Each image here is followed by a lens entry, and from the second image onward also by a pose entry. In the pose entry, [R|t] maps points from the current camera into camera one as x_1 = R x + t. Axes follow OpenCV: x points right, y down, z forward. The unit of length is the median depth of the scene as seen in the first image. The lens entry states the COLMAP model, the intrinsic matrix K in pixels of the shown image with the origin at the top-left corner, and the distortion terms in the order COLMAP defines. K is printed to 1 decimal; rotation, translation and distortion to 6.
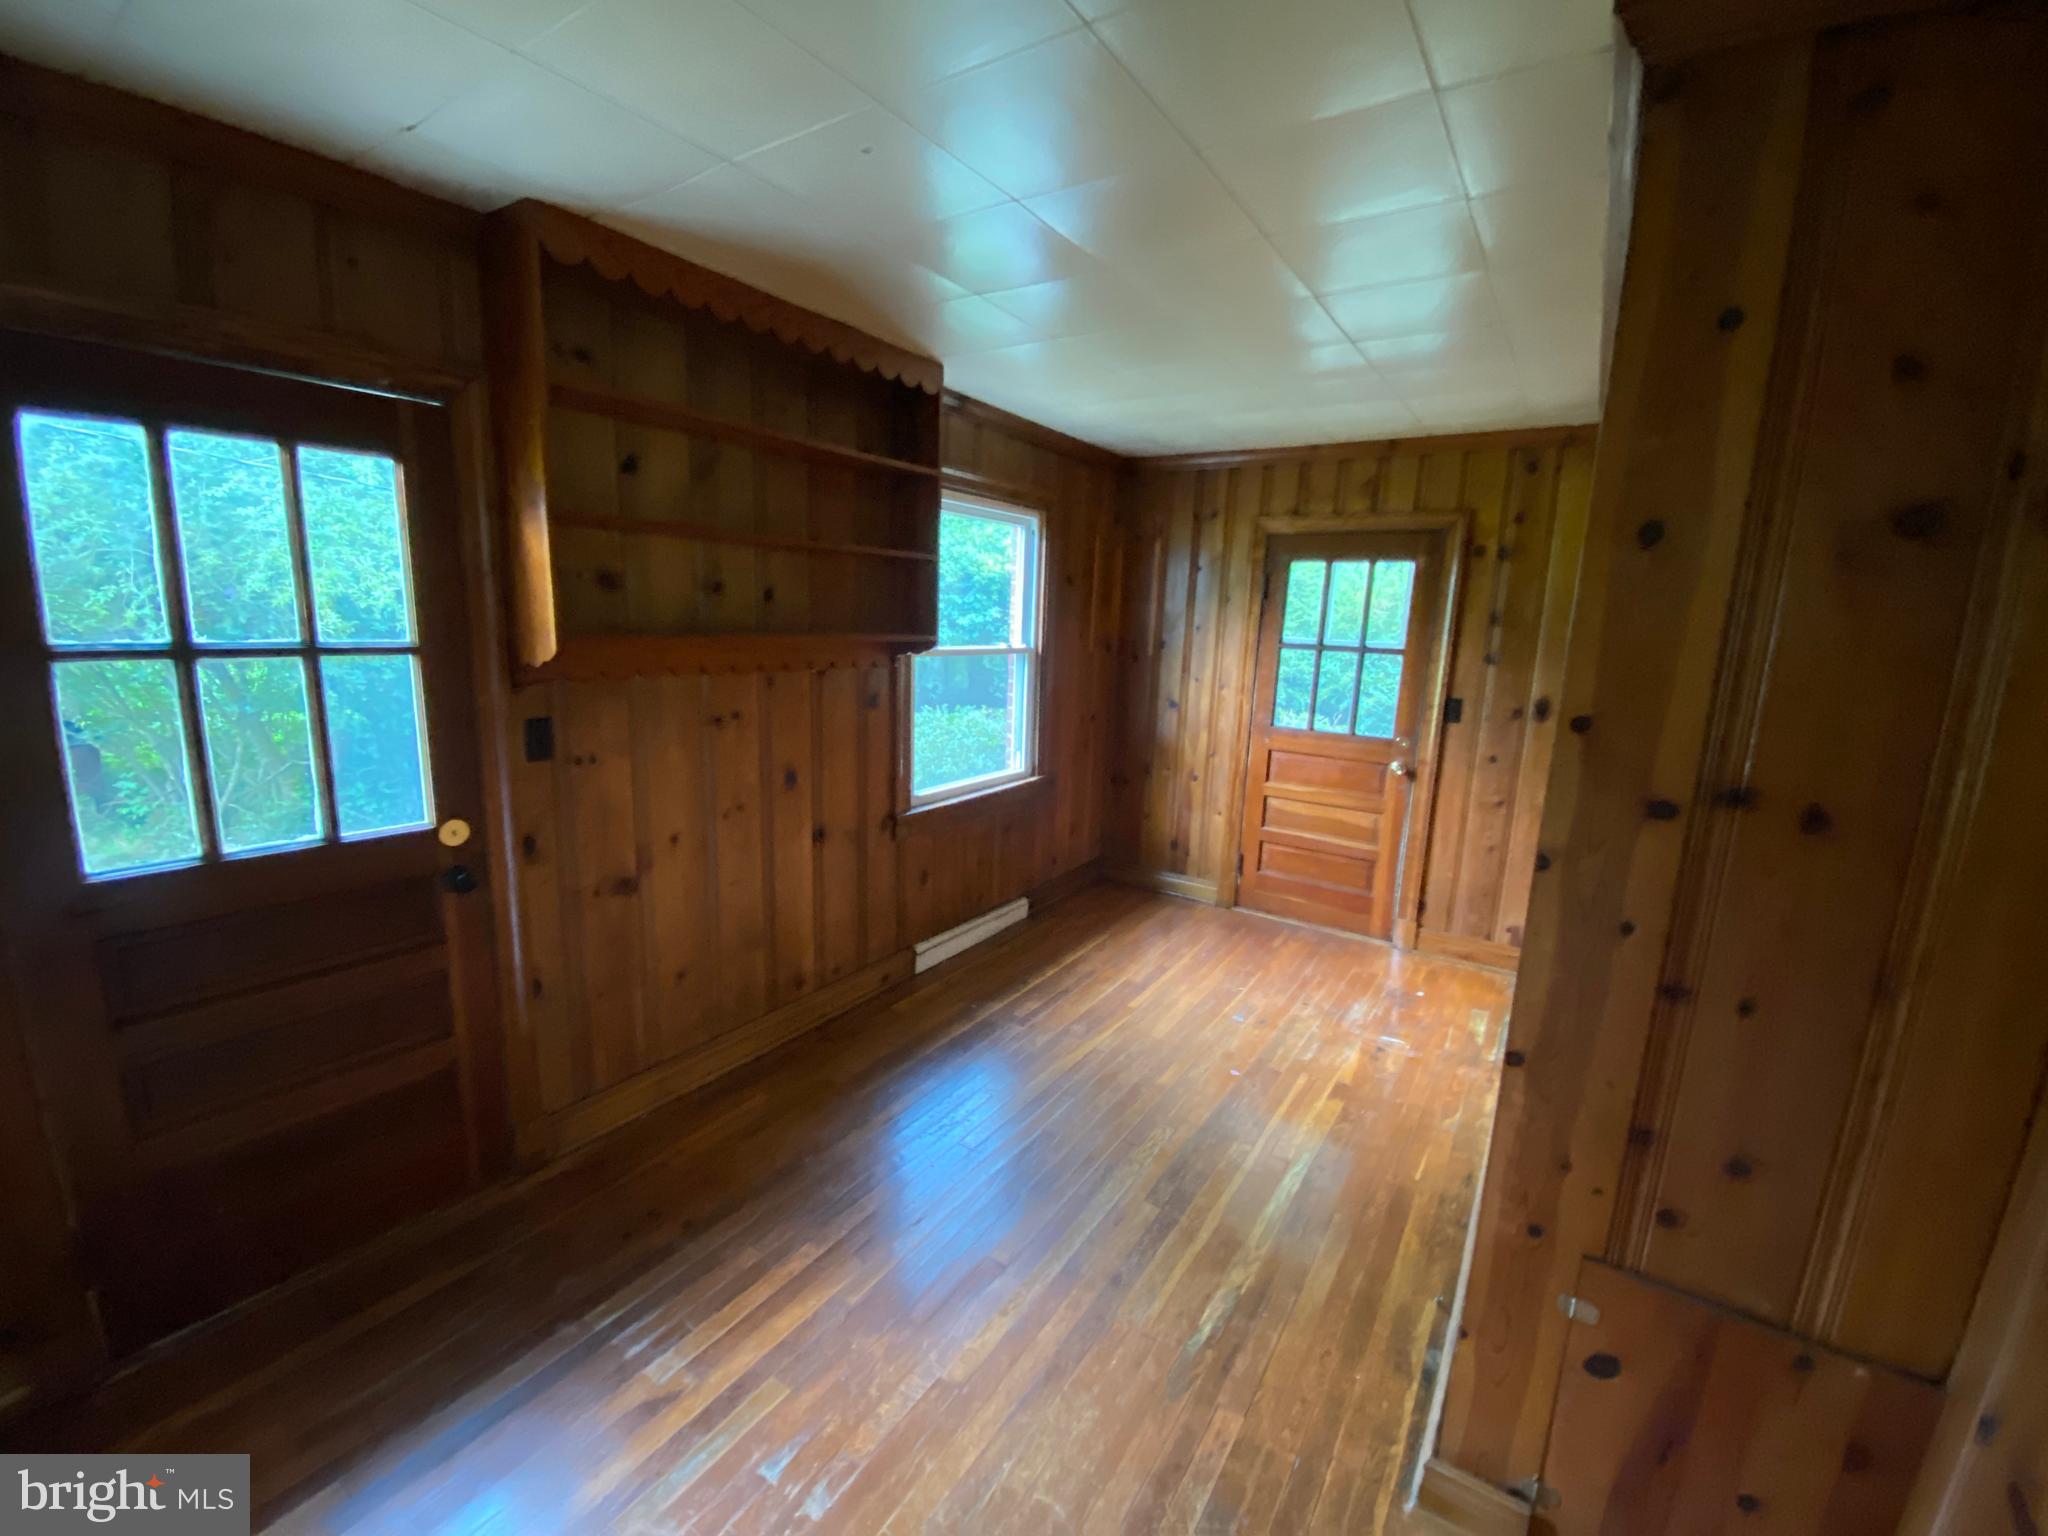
lens RADIAL K [[827.6, 0, 1025.7], [0, 827.6, 763.0], [0, 0, 1]] dist [-0.008239, -0.006795]
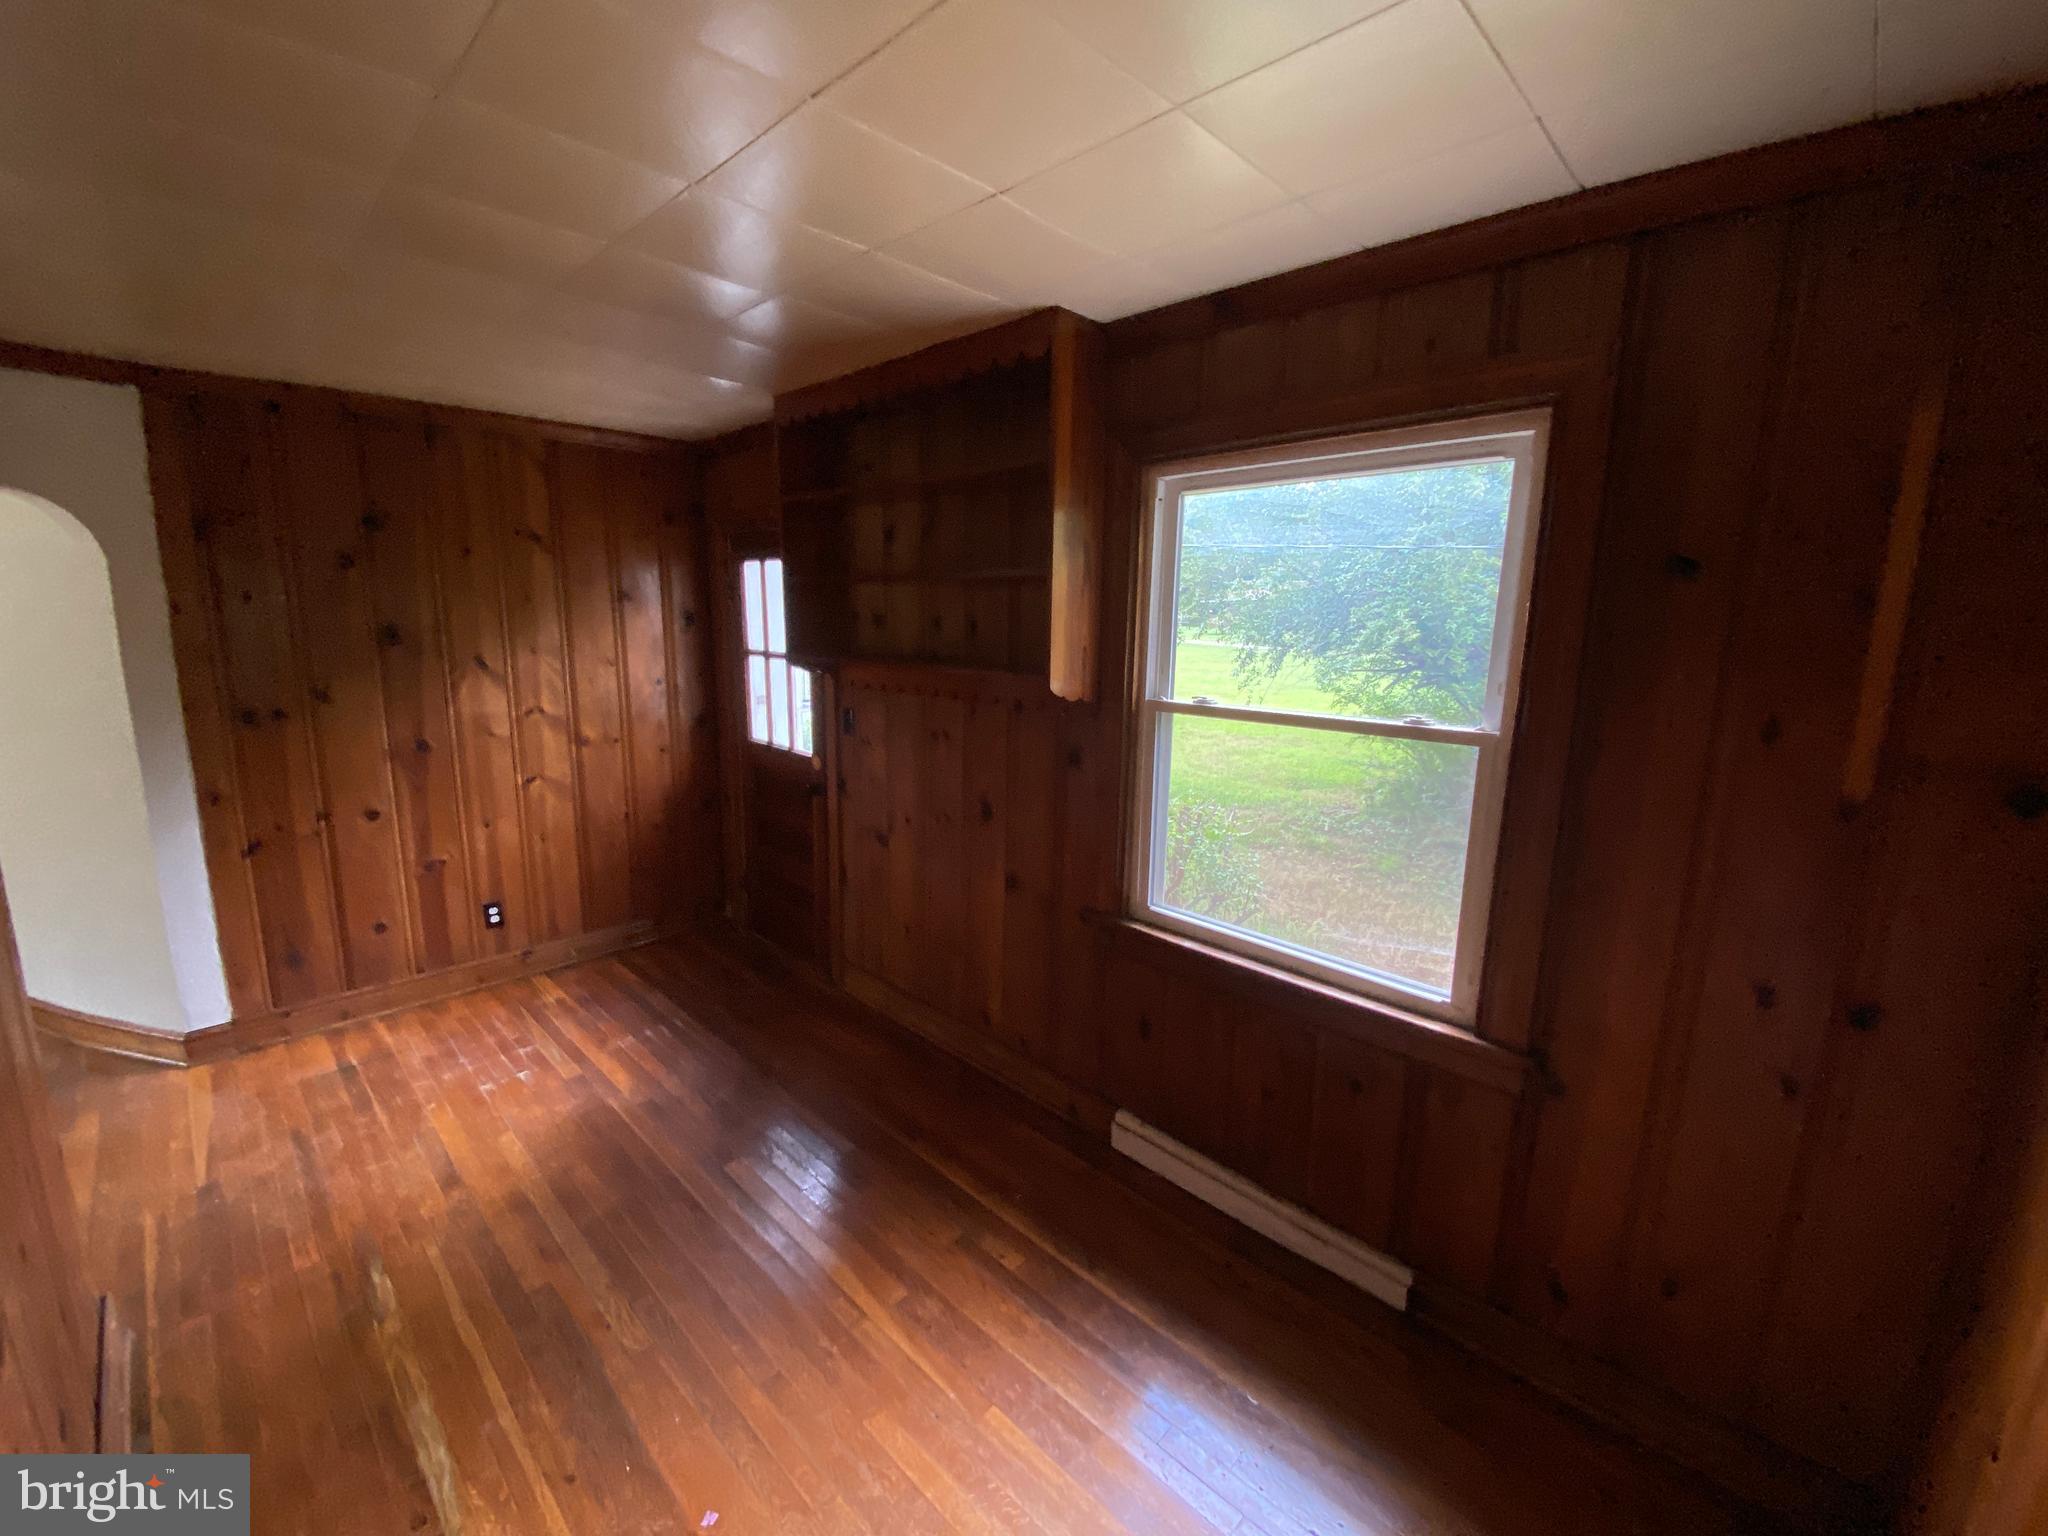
lens RADIAL K [[827.6, 0, 1026.6], [0, 827.6, 760.7], [0, 0, 1]] dist [-0.008239, -0.006795]
pose [[-0.172839, 0.140325, -0.974903, 0.727821], [-0.203331, 0.963395, 0.174717, -0.244497], [0.963734, 0.228426, -0.137980, 1.284612]]
